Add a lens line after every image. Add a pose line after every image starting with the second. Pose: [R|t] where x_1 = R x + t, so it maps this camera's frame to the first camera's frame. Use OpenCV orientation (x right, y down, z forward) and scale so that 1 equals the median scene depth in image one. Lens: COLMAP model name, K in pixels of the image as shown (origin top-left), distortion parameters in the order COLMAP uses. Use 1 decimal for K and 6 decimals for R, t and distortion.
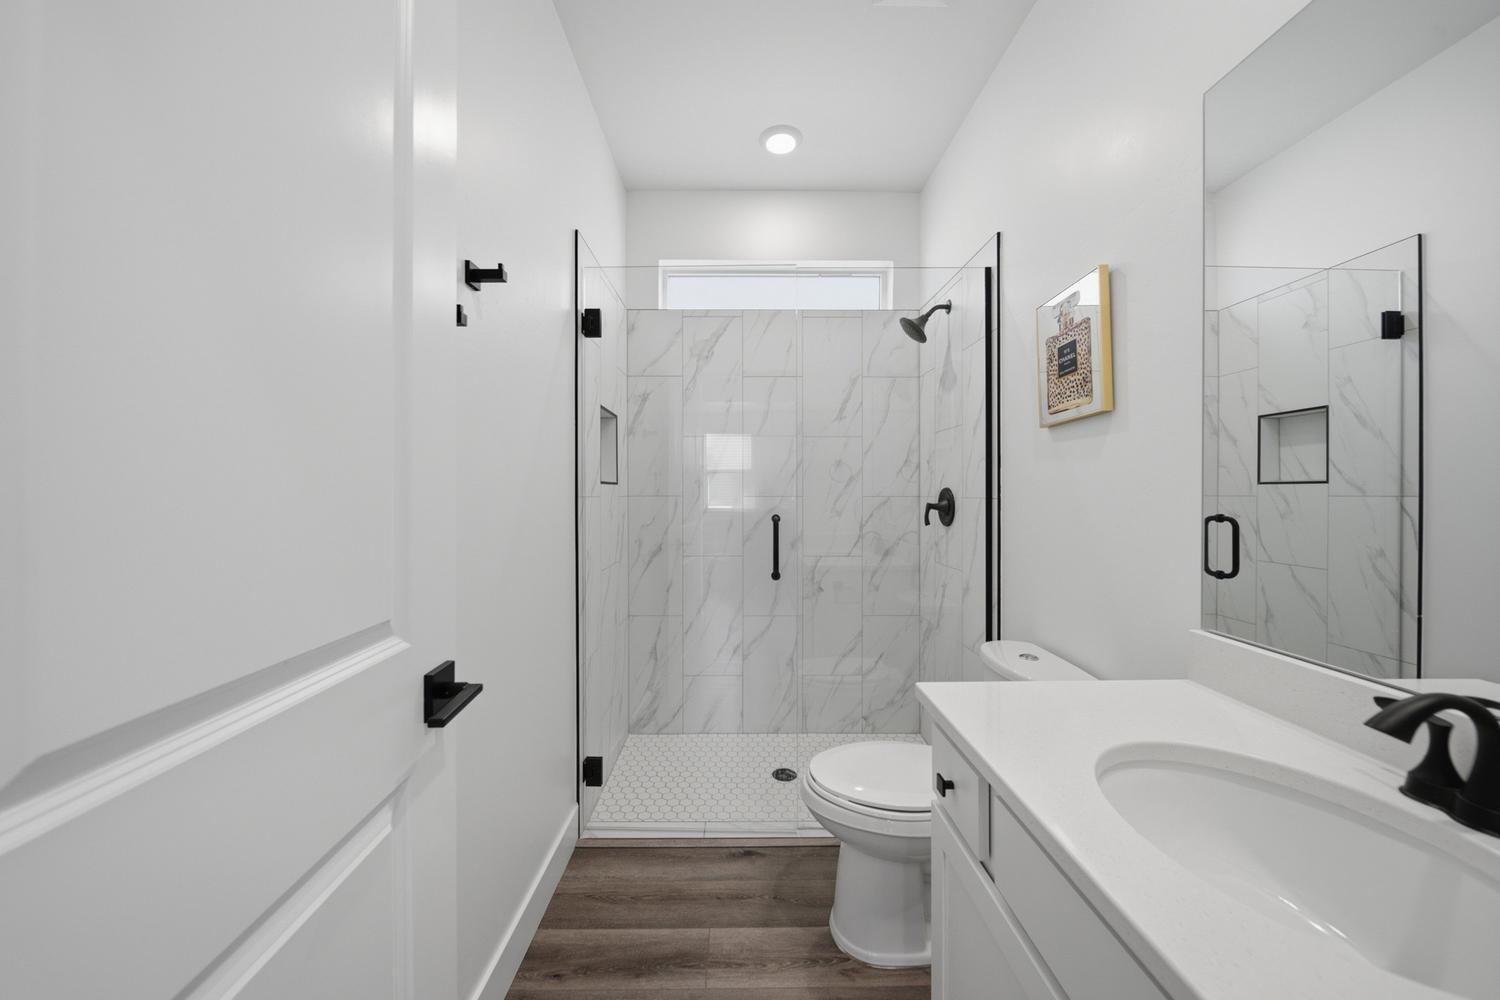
lens RADIAL K [[529.8, 0, 738.5], [0, 529.8, 492.7], [0, 0, 1]] dist [-0.002846, -0.000838]
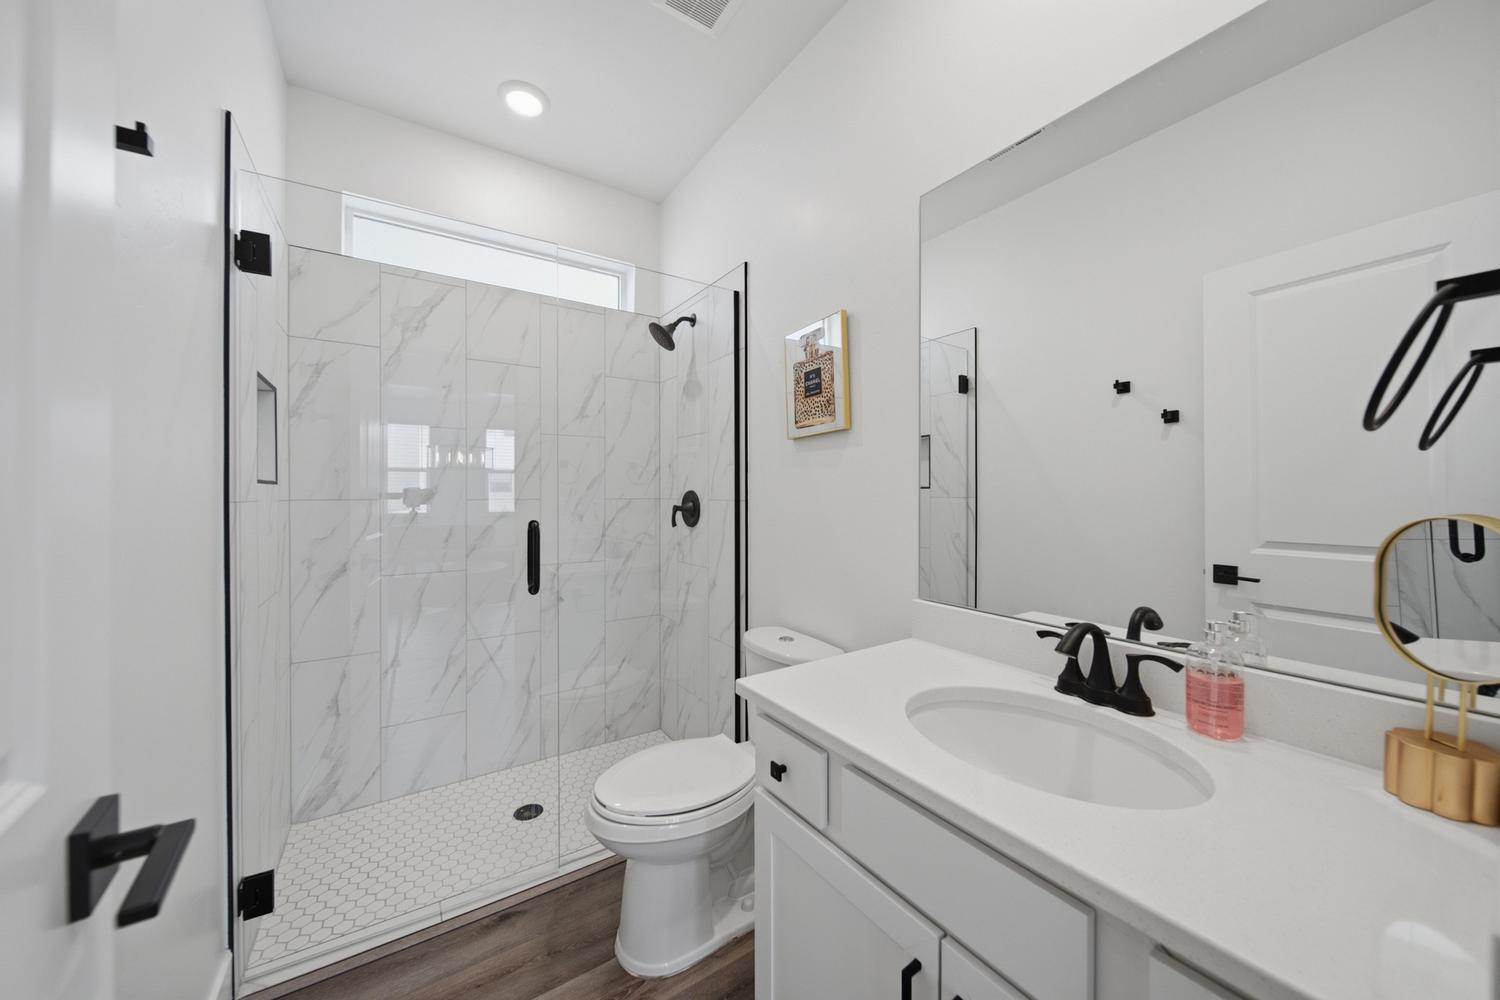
lens RADIAL K [[529.8, 0, 750.6], [0, 529.8, 492.8], [0, 0, 1]] dist [-0.002846, -0.000838]
pose [[0.837492, 0.001793, 0.546447, -0.104340], [-0.000025, 0.999995, -0.003243, -0.001693], [-0.546450, 0.002702, 0.837487, 0.058316]]
